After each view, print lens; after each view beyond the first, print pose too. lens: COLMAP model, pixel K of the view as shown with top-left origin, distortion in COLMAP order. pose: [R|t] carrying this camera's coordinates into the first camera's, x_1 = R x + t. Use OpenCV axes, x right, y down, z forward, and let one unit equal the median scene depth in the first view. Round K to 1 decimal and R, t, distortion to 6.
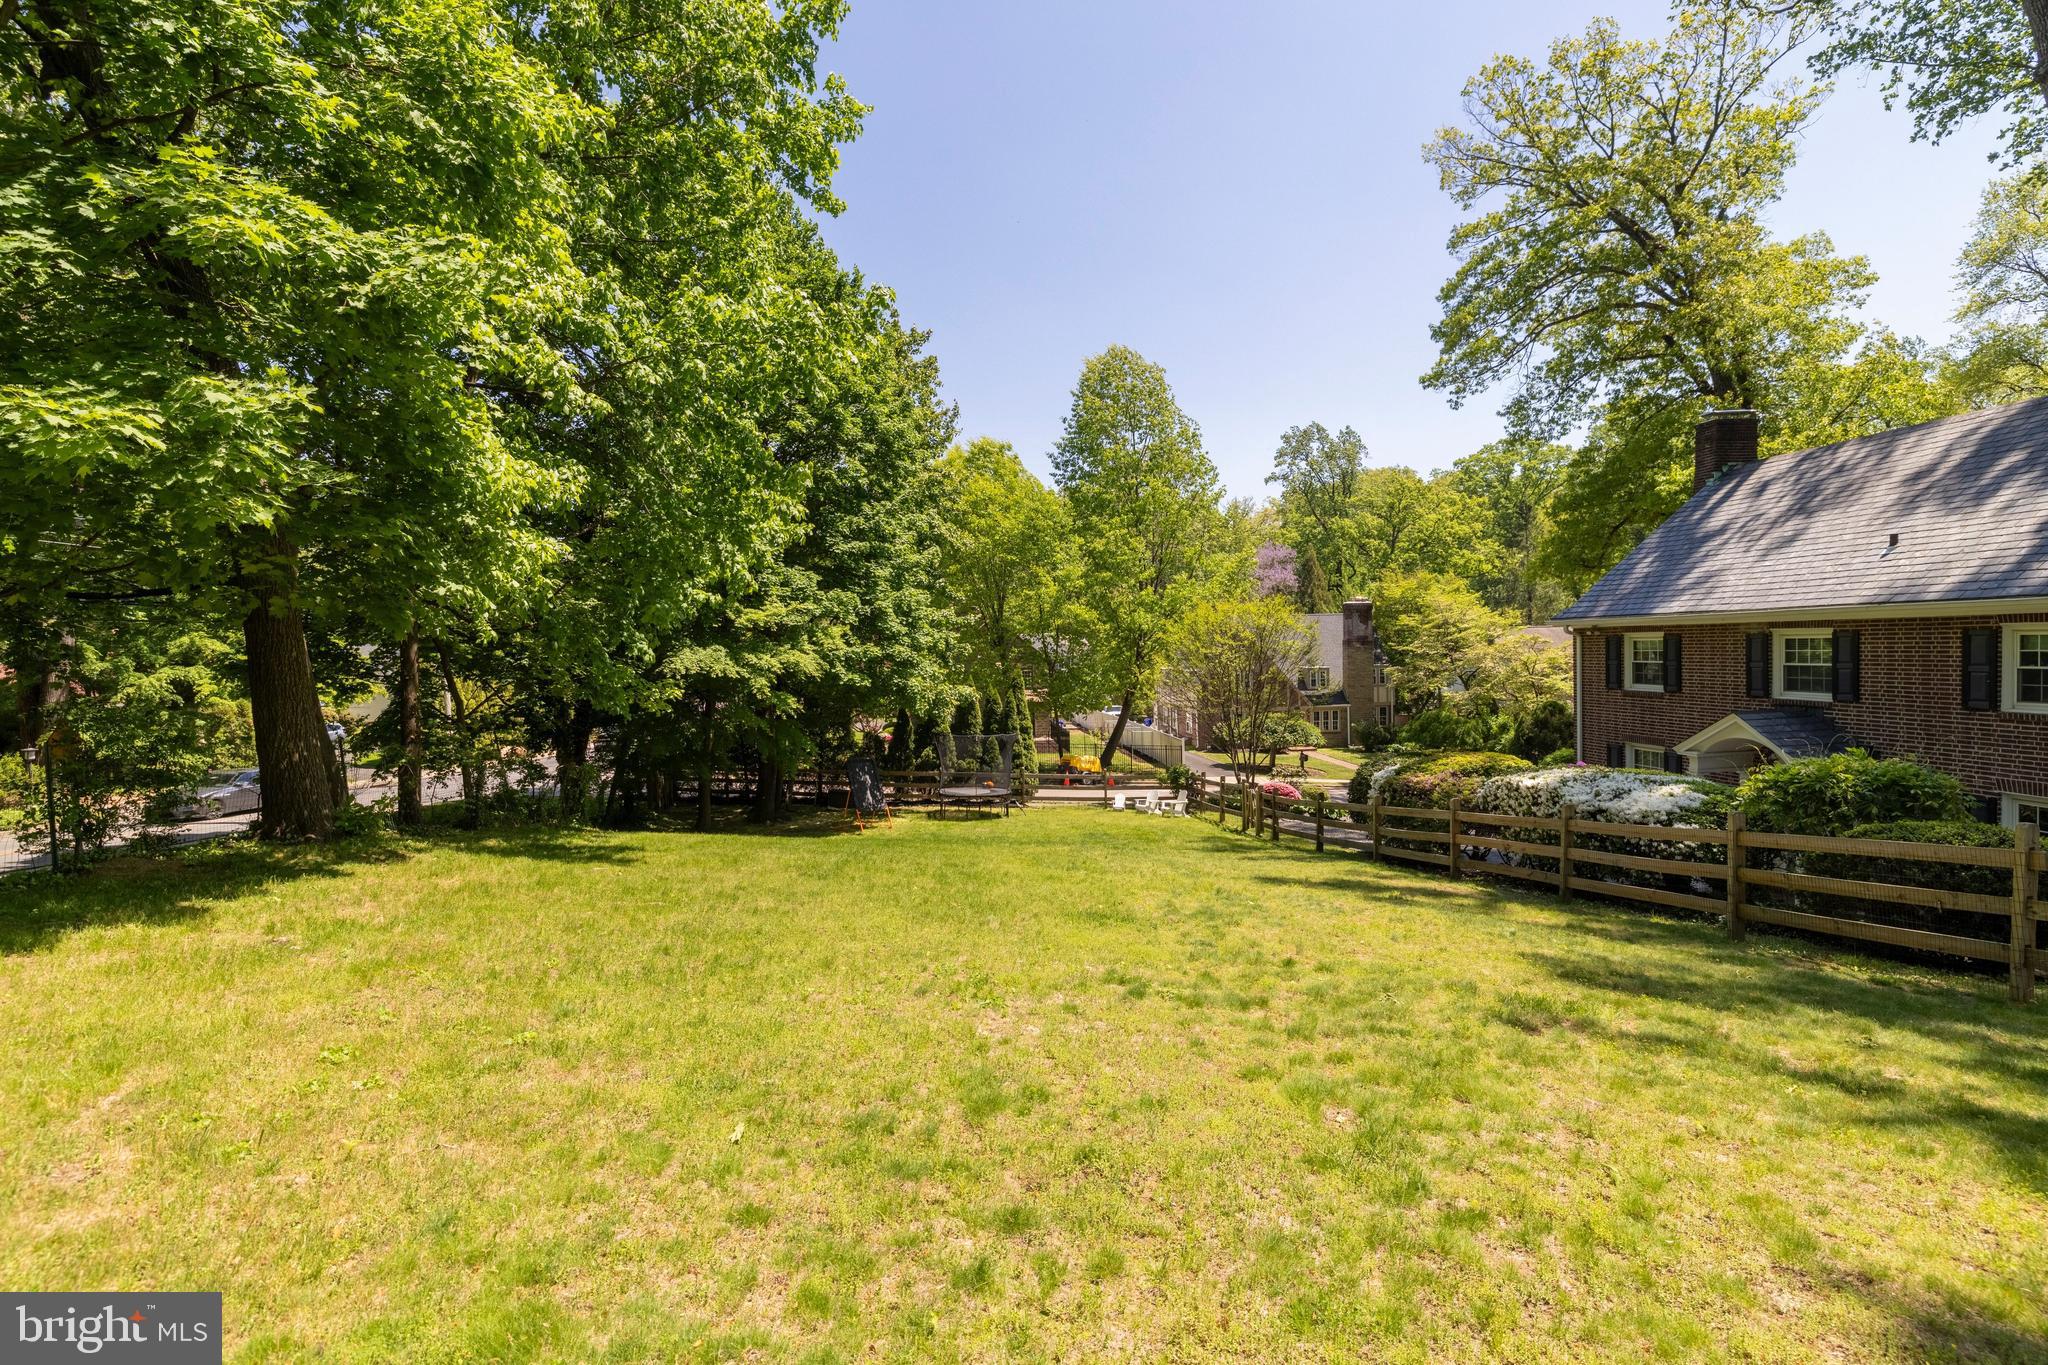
lens RADIAL K [[934.0, 0, 1022.4], [0, 934.0, 667.2], [0, 0, 1]] dist [0.016978, -0.000358]
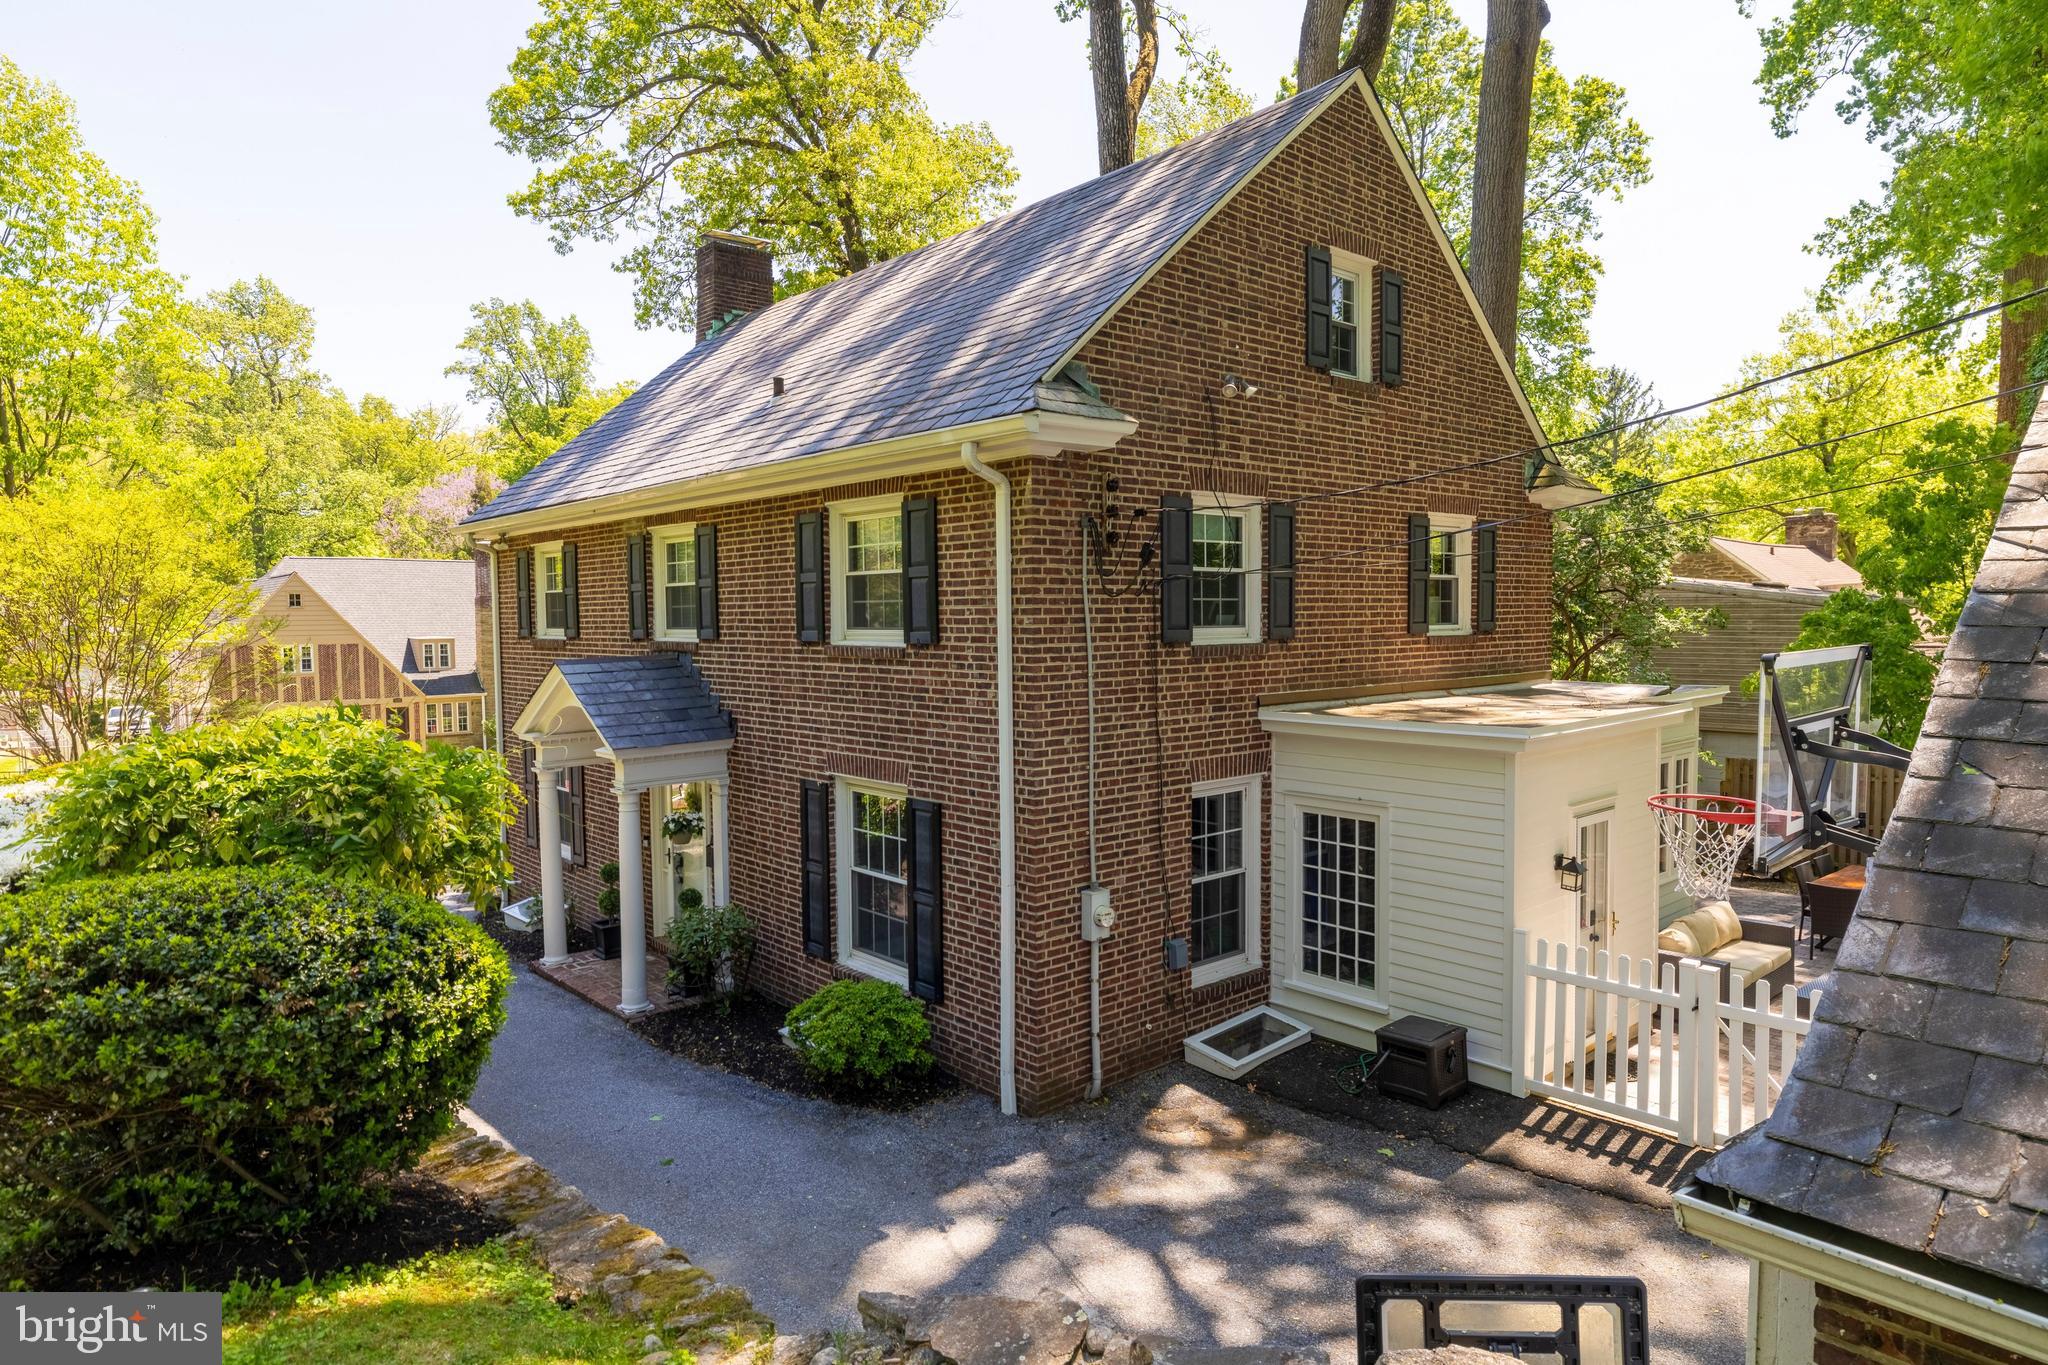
lens RADIAL K [[1235.1, 0, 1024.0], [0, 1235.1, 682.5], [0, 0, 1]] dist [0.001492, 0.000044]
pose [[0.799489, -0.017815, 0.600417, 0.279223], [0.002427, 0.999648, 0.026428, 0.021636], [-0.600676, -0.019672, 0.799250, 0.119368]]
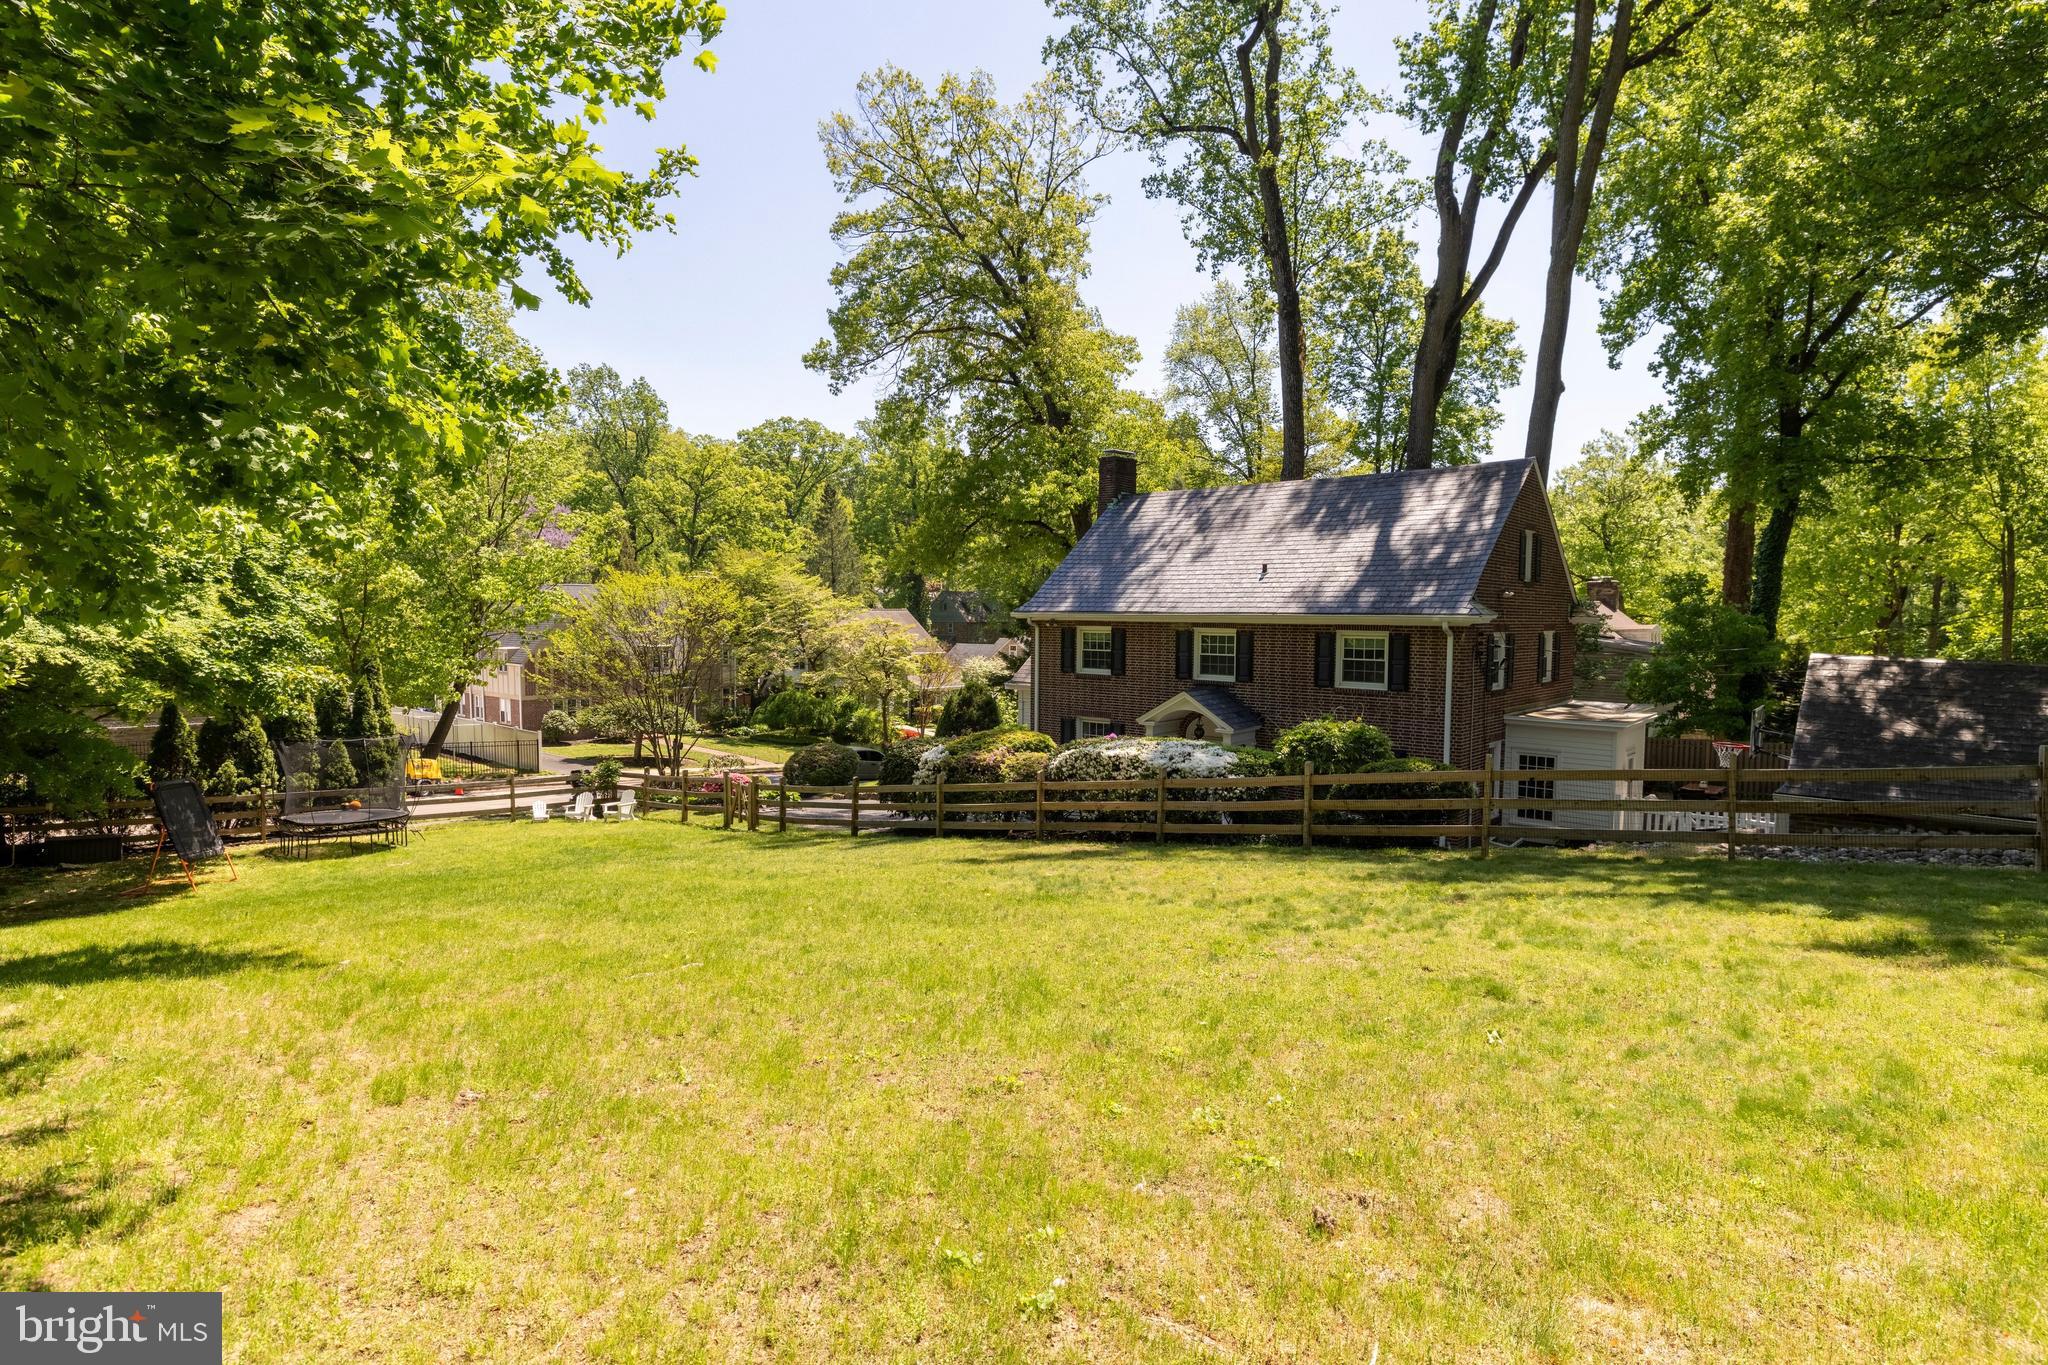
lens RADIAL K [[1032.4, 0, 1024.0], [0, 1032.4, 682.5], [0, 0, 1]] dist [0.001507, 0.000403]
pose [[0.736218, -0.013837, 0.676603, -0.207164], [-0.011847, 0.999374, 0.033328, -0.004890], [-0.676641, -0.032552, 0.735593, 0.046047]]
